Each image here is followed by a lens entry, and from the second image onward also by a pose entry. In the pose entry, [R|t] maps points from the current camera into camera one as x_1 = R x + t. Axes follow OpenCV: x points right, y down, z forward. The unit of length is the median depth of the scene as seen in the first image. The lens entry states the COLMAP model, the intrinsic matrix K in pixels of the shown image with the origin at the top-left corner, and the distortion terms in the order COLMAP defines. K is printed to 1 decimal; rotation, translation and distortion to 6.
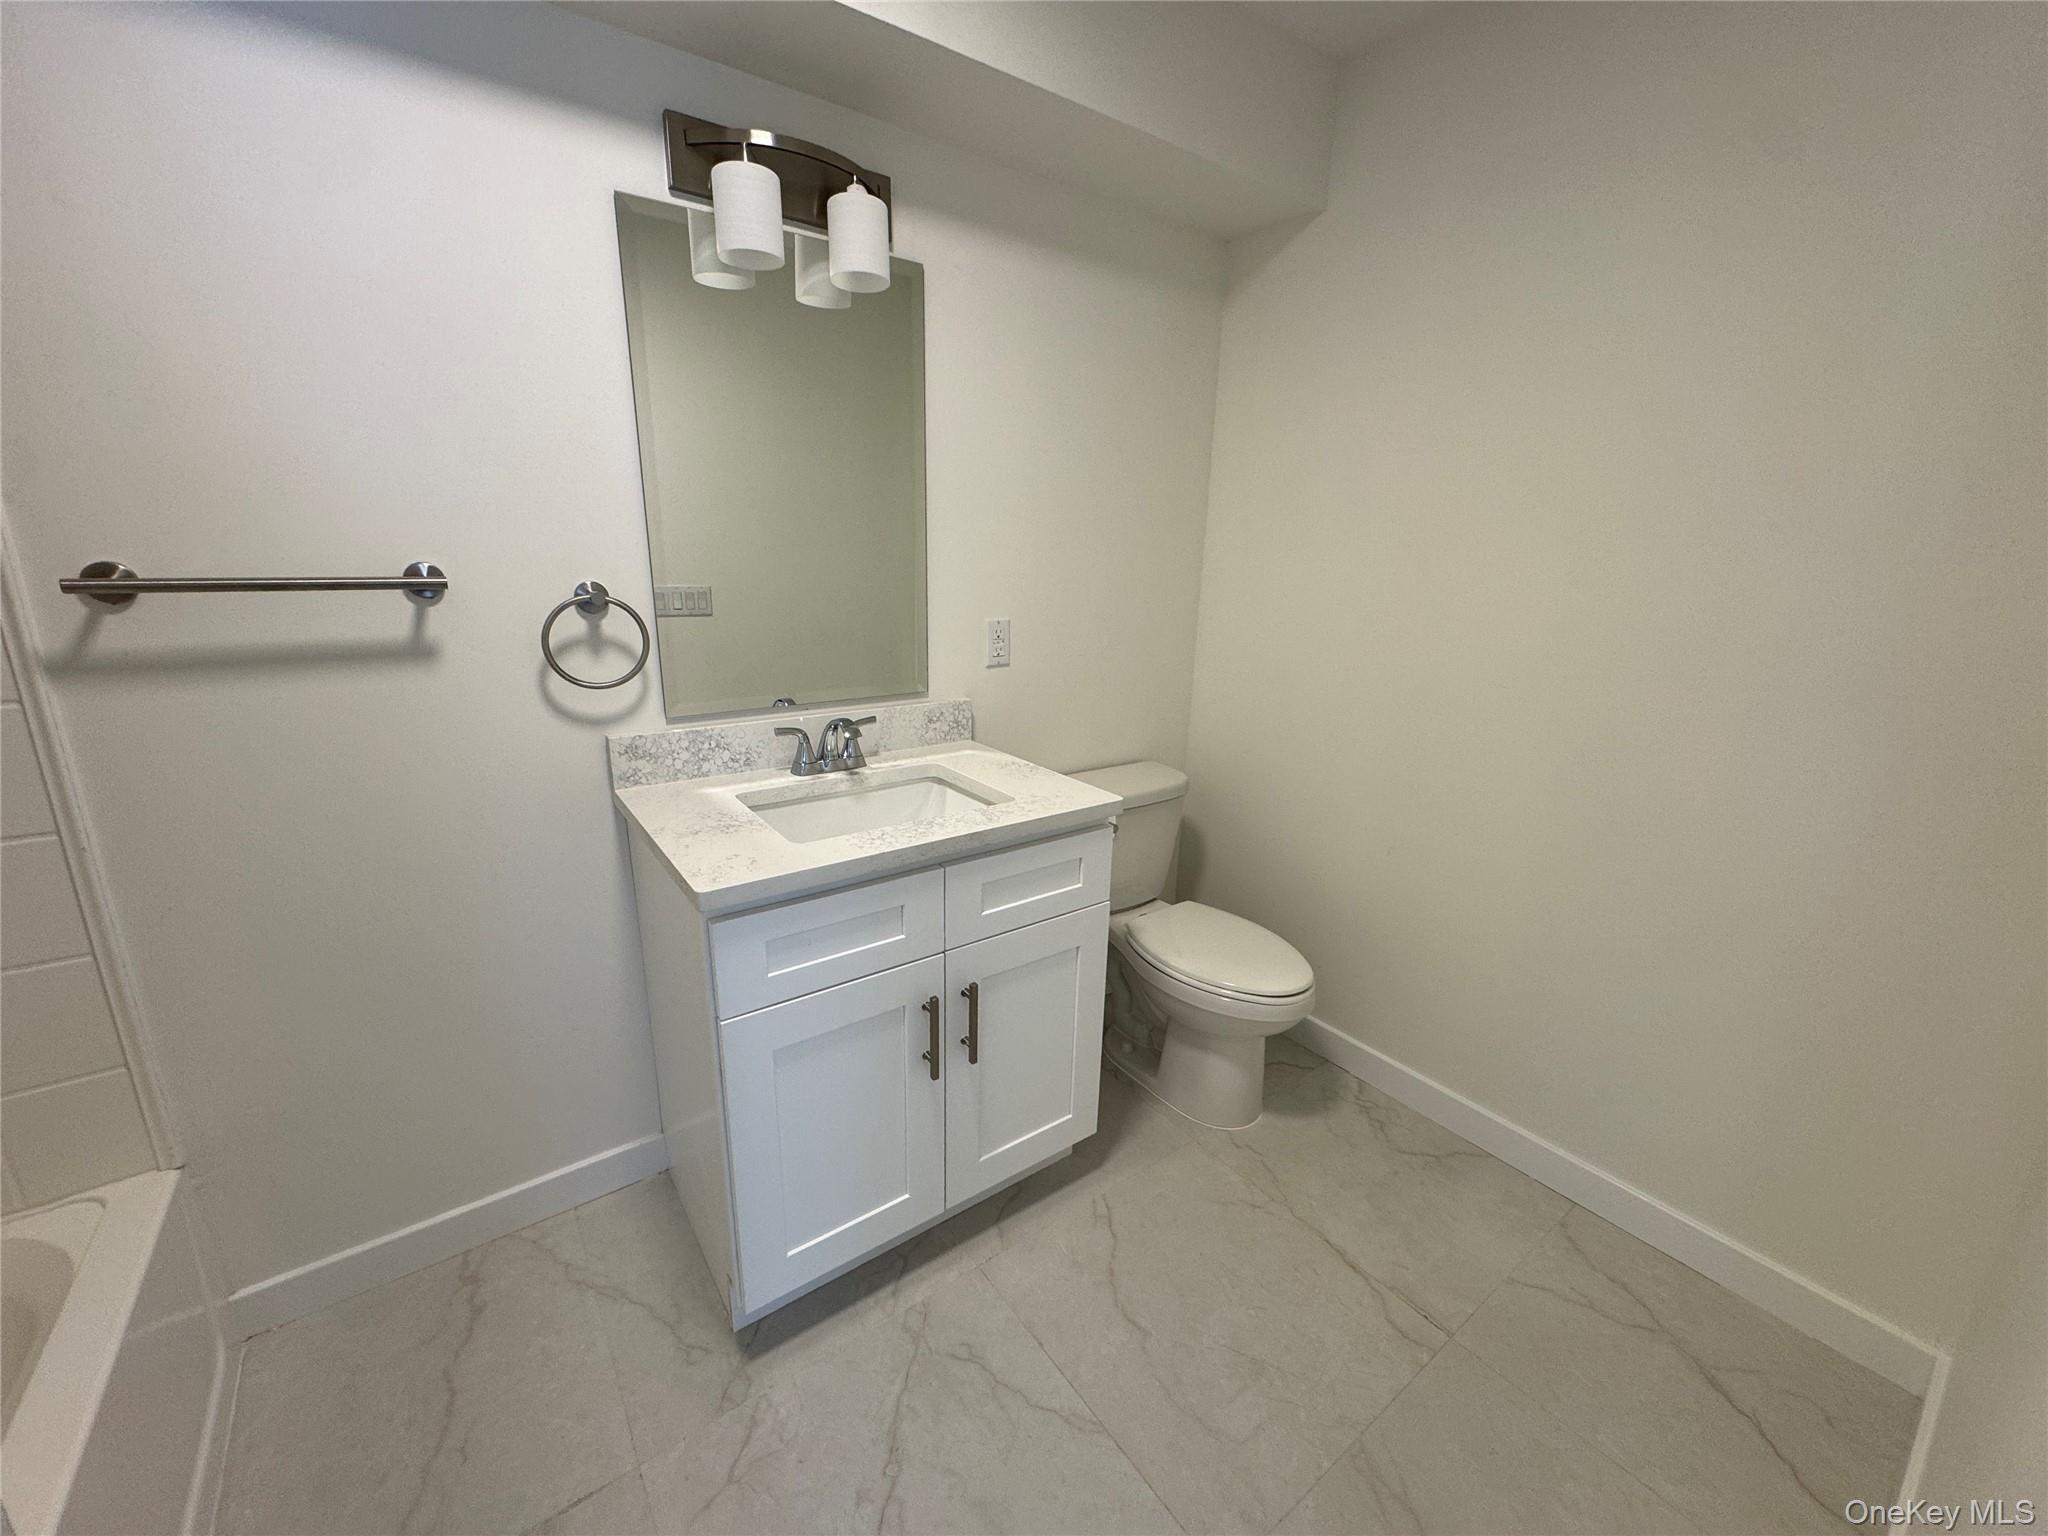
lens RADIAL K [[804.4, 0, 1024.0], [0, 804.4, 768.0], [0, 0, 1]] dist [-0.005970, -0.000207]
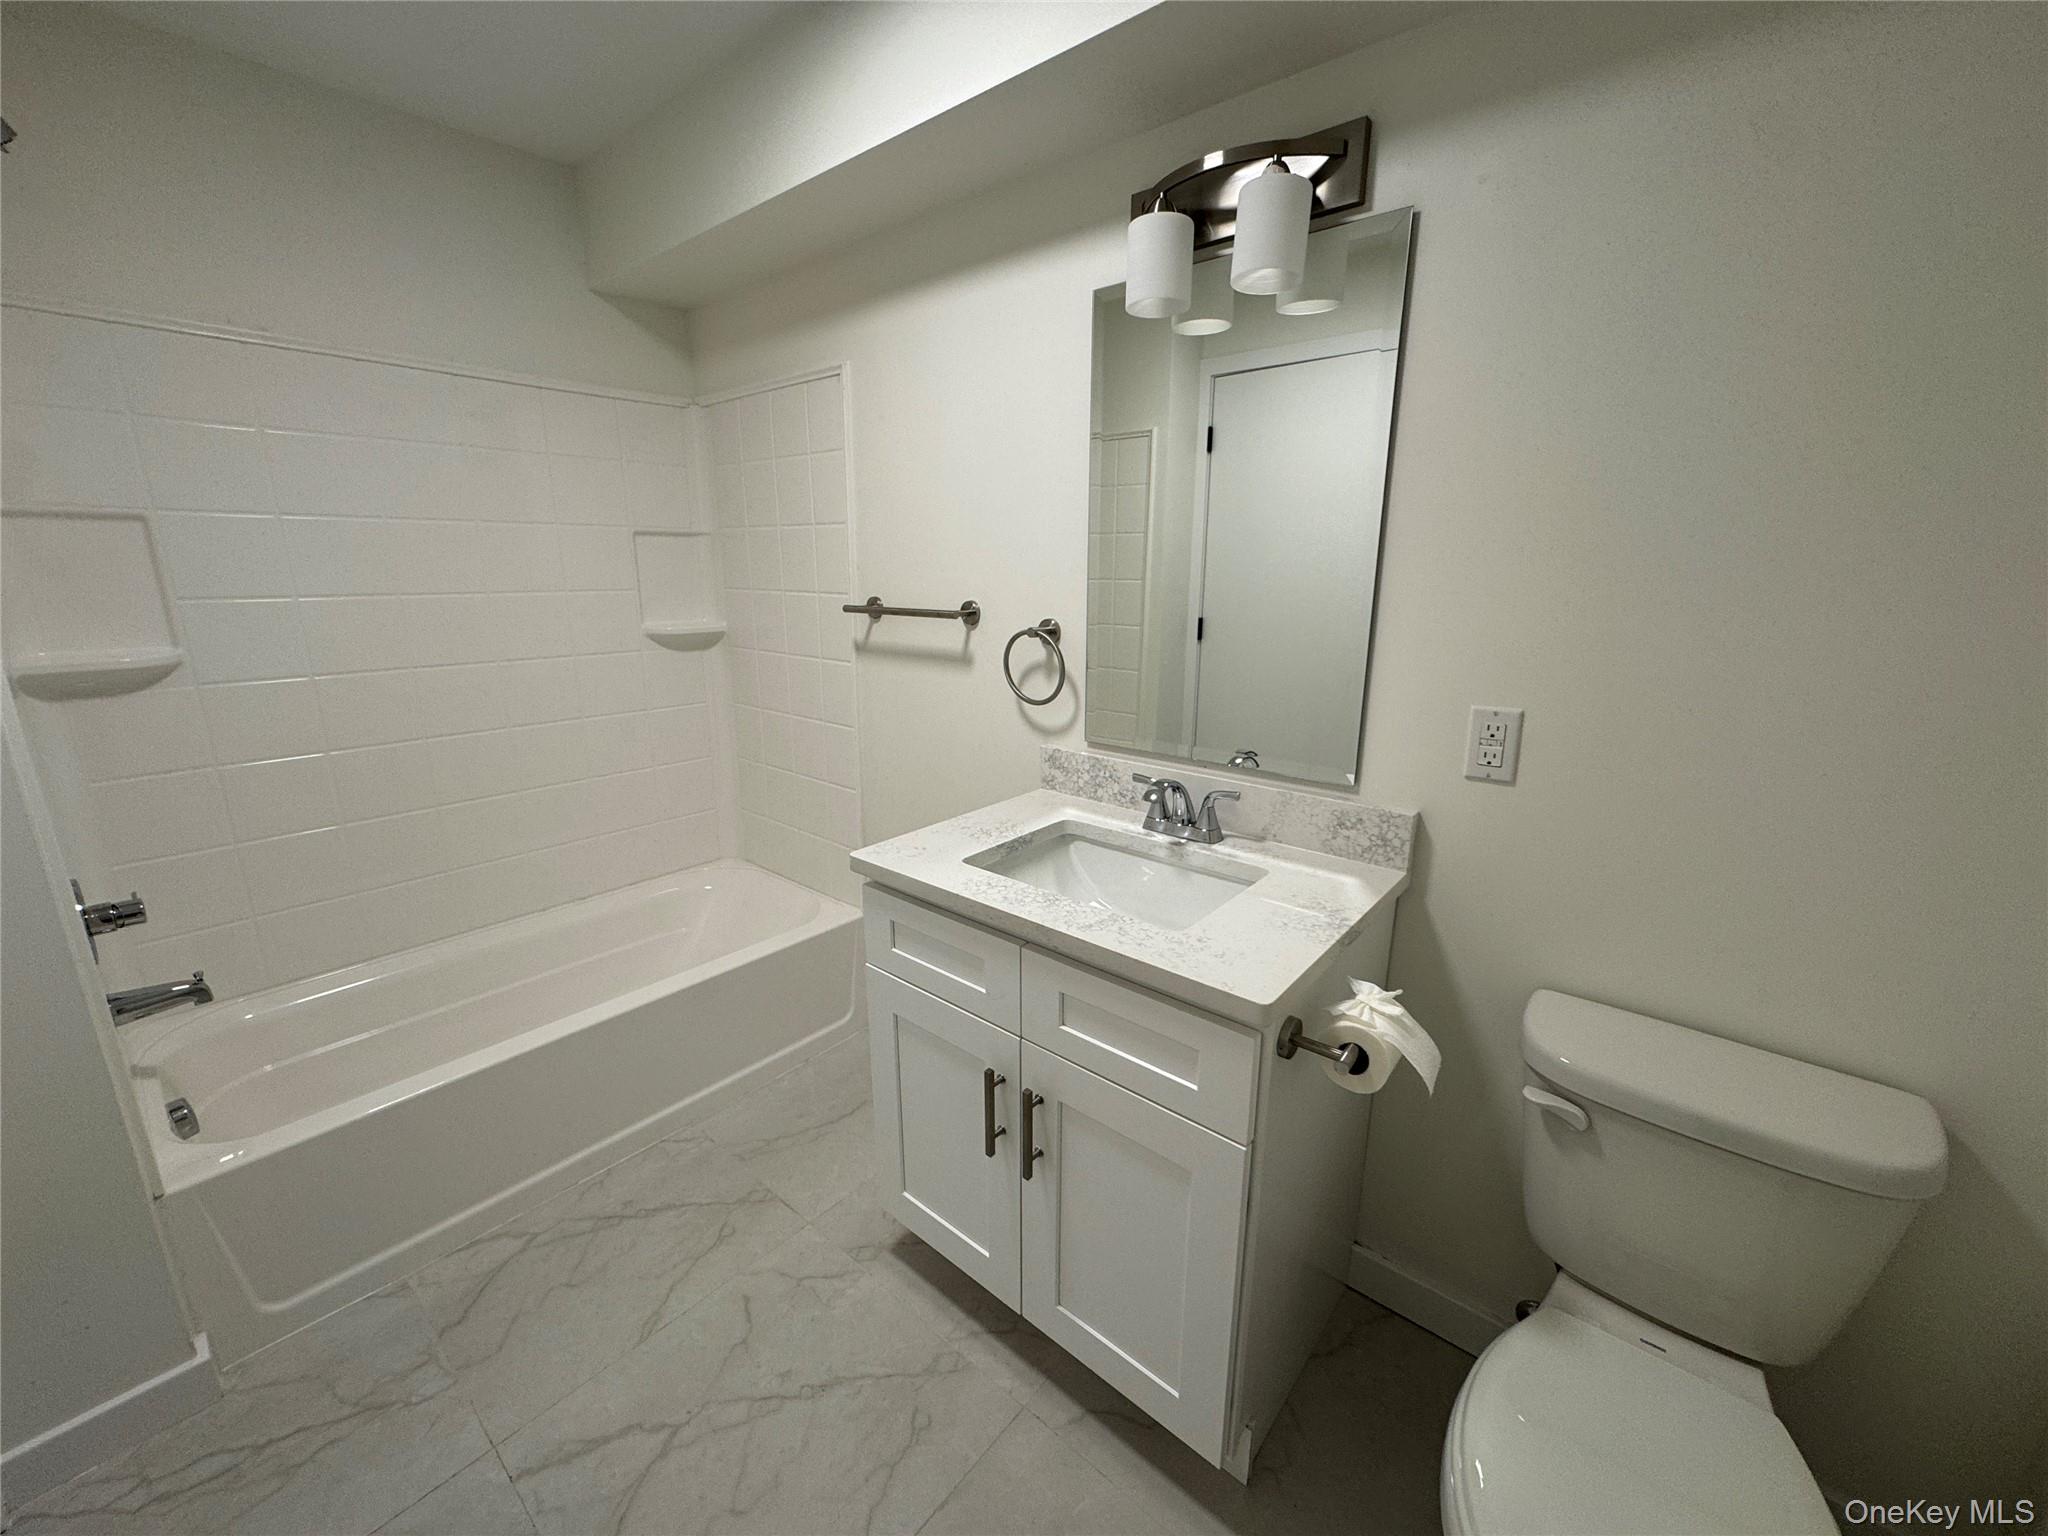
lens RADIAL K [[804.4, 0, 1024.0], [0, 804.4, 768.0], [0, 0, 1]] dist [-0.005970, -0.000207]
pose [[0.233594, 0.220096, -0.947096, 0.640821], [-0.255512, 0.953706, 0.158612, -0.190799], [0.938162, 0.204944, 0.279017, 0.633733]]
